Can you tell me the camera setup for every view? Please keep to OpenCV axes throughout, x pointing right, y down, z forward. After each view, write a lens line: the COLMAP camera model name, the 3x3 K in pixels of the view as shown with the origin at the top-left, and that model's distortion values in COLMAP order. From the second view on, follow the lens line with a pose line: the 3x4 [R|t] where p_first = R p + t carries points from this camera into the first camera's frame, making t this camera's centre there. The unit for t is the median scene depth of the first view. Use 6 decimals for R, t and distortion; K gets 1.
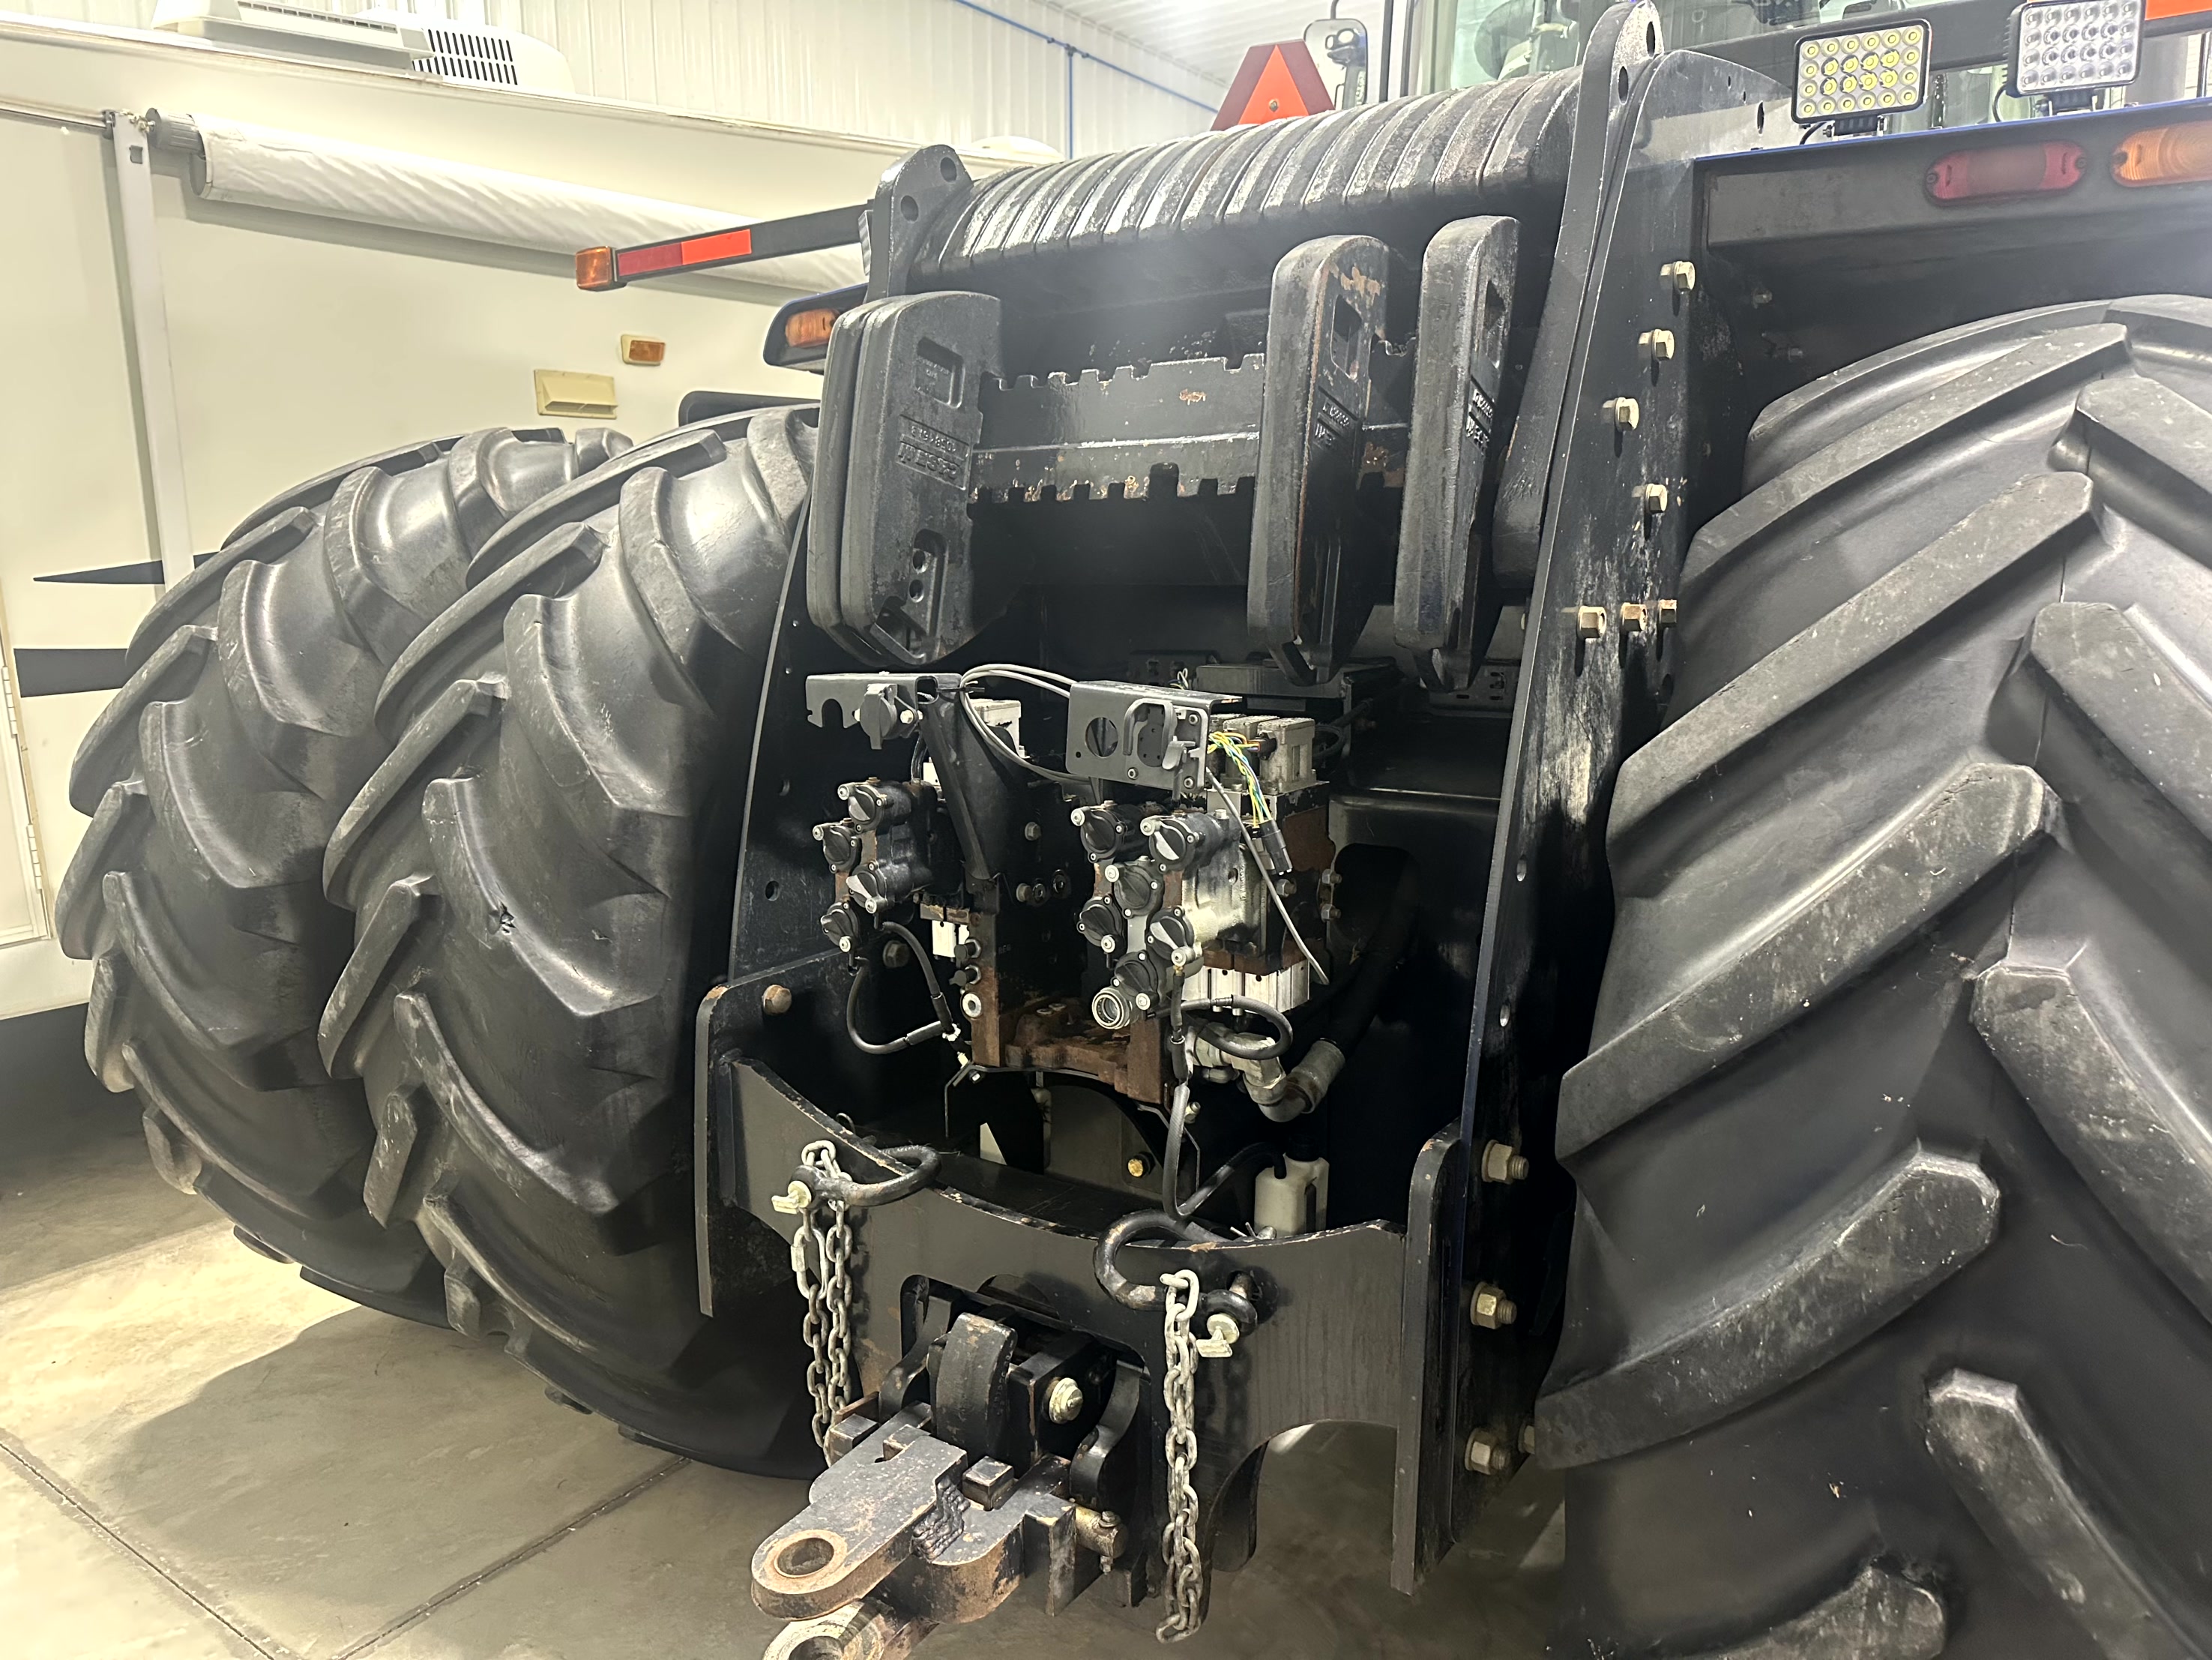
lens RADIAL K [[1543.4, 0, 1106.0], [0, 1543.4, 830.0], [0, 0, 1]] dist [0.029982, -0.004506]
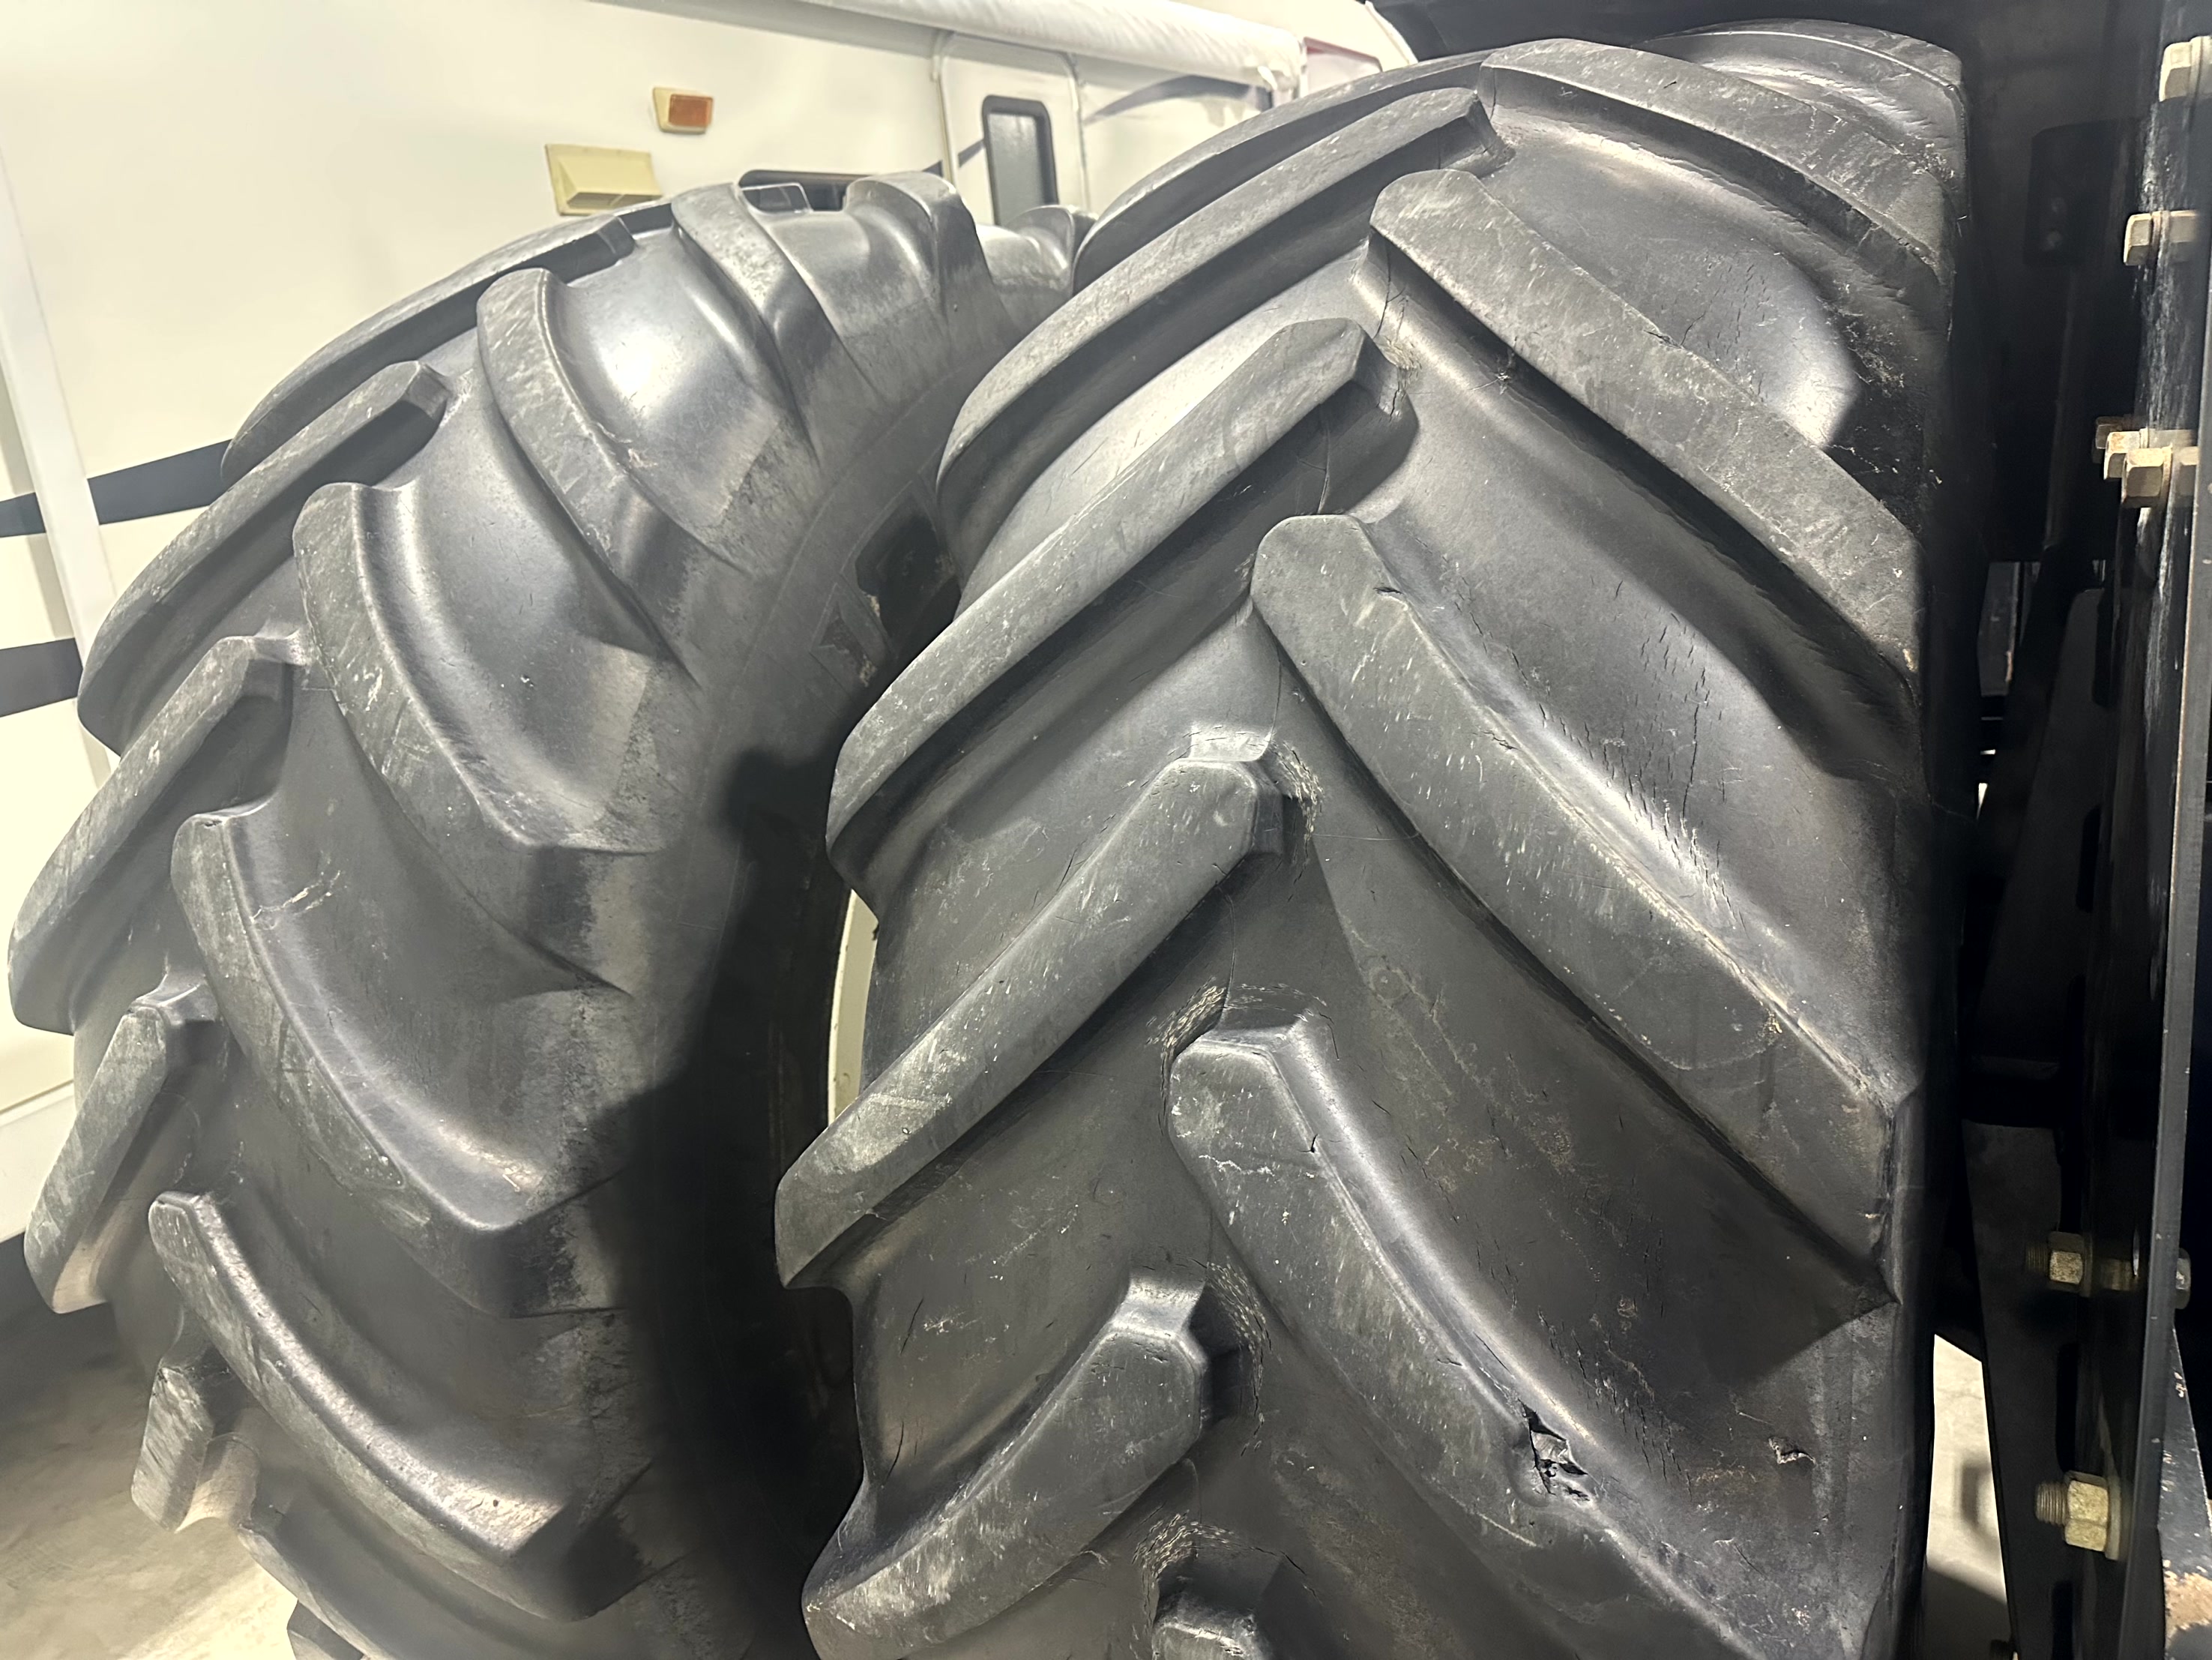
lens RADIAL K [[1543.4, 0, 1106.0], [0, 1543.4, 830.0], [0, 0, 1]] dist [0.029982, -0.004506]
pose [[0.989964, -0.108821, 0.090159, -0.392739], [0.099068, 0.989378, 0.106378, -0.101055], [-0.100777, -0.096378, 0.990230, 0.527138]]
